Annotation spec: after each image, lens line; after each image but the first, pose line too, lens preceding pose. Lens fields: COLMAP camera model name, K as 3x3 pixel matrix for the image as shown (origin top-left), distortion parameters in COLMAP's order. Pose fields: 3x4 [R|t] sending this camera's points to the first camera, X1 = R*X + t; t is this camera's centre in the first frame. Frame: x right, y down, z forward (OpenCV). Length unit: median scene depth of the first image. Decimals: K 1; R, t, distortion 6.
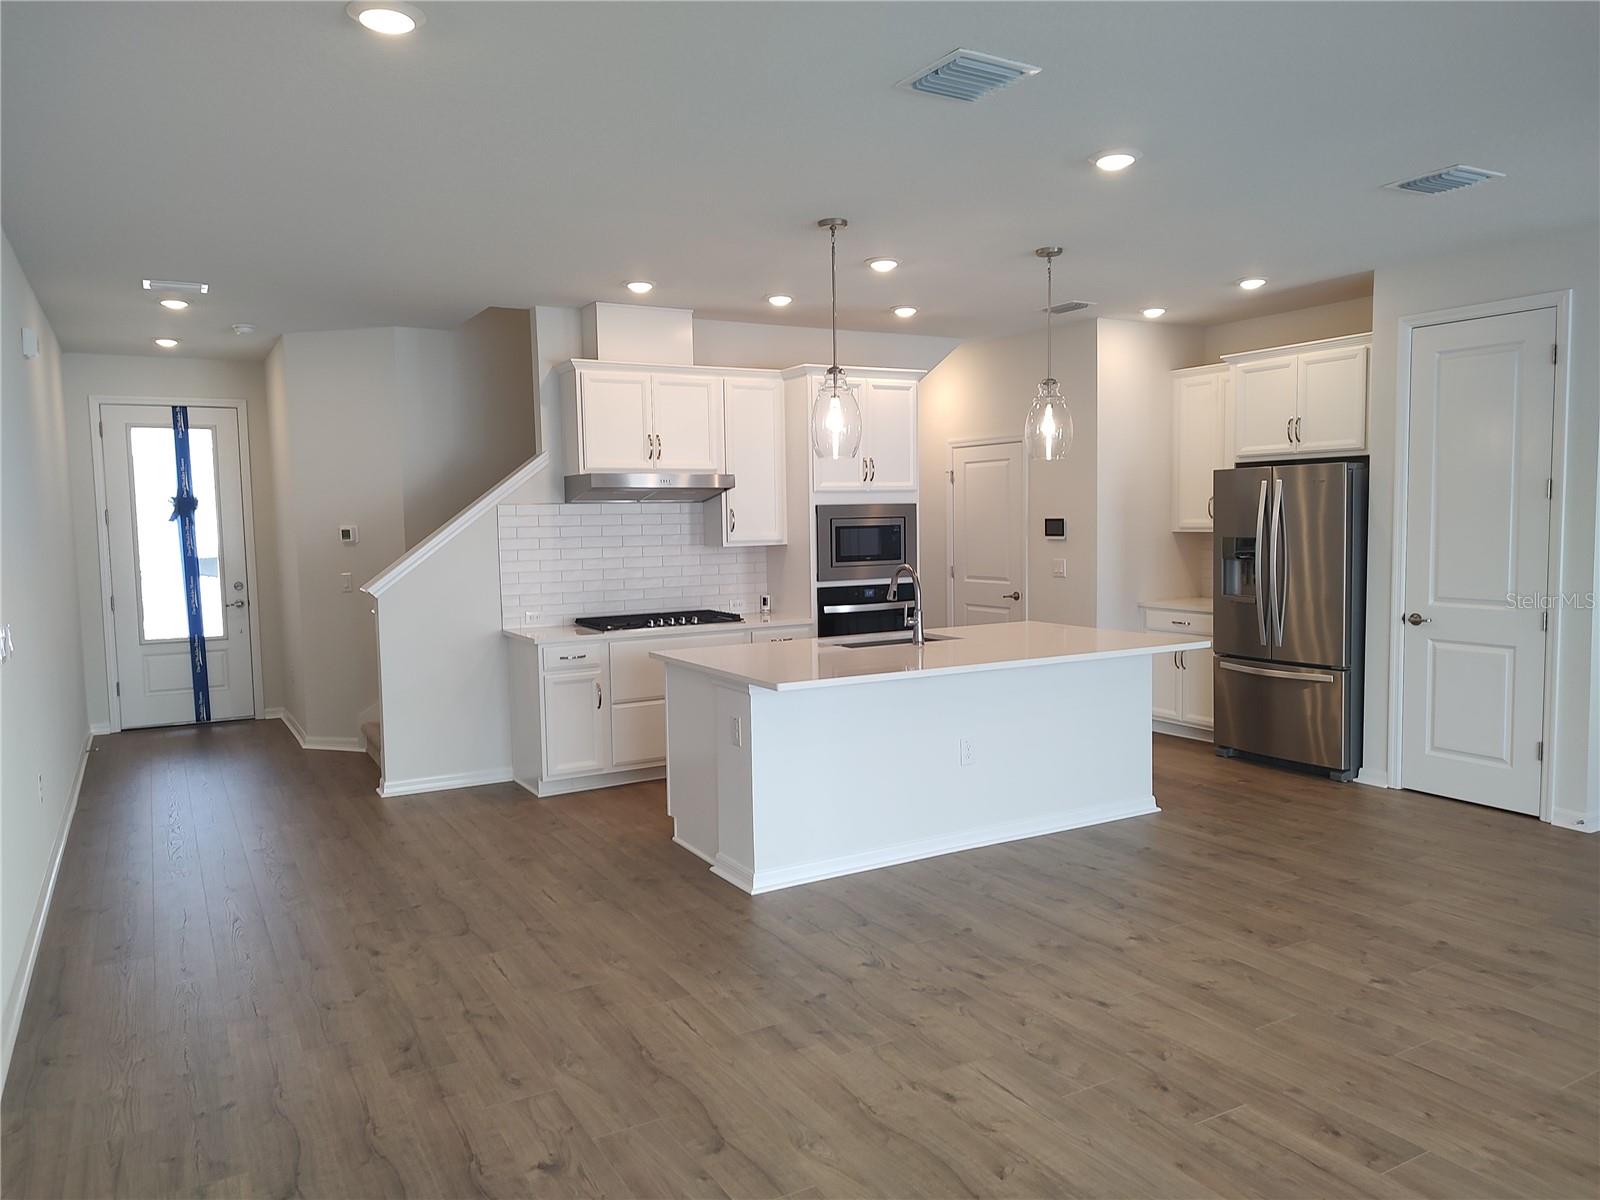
lens RADIAL K [[1143.8, 0, 799.9], [0, 1143.8, 601.0], [0, 0, 1]] dist [-0.002059, -0.000280]
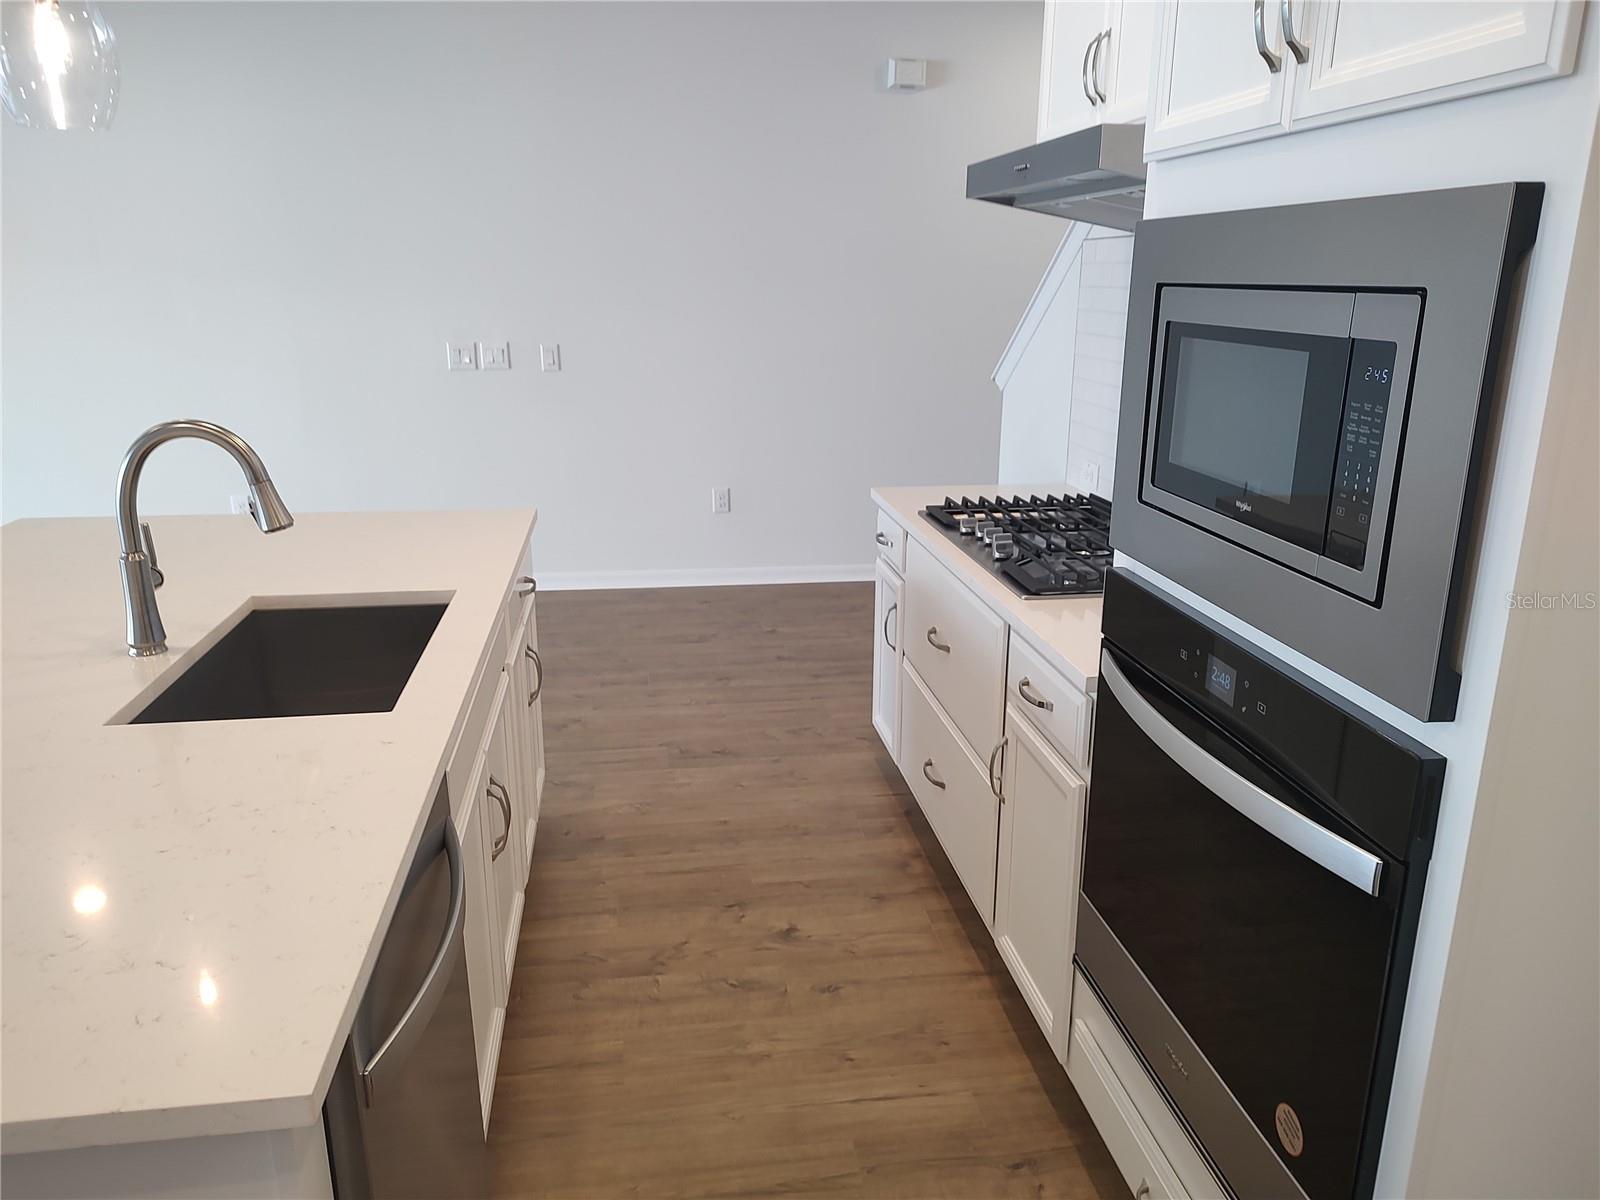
lens RADIAL K [[1143.8, 0, 799.5], [0, 1143.8, 600.1], [0, 0, 1]] dist [-0.002059, -0.000280]
pose [[-0.364458, 0.268802, -0.891581, 0.258189], [-0.072922, 0.946255, 0.315094, -0.076855], [0.928360, 0.179854, -0.325269, 0.993367]]
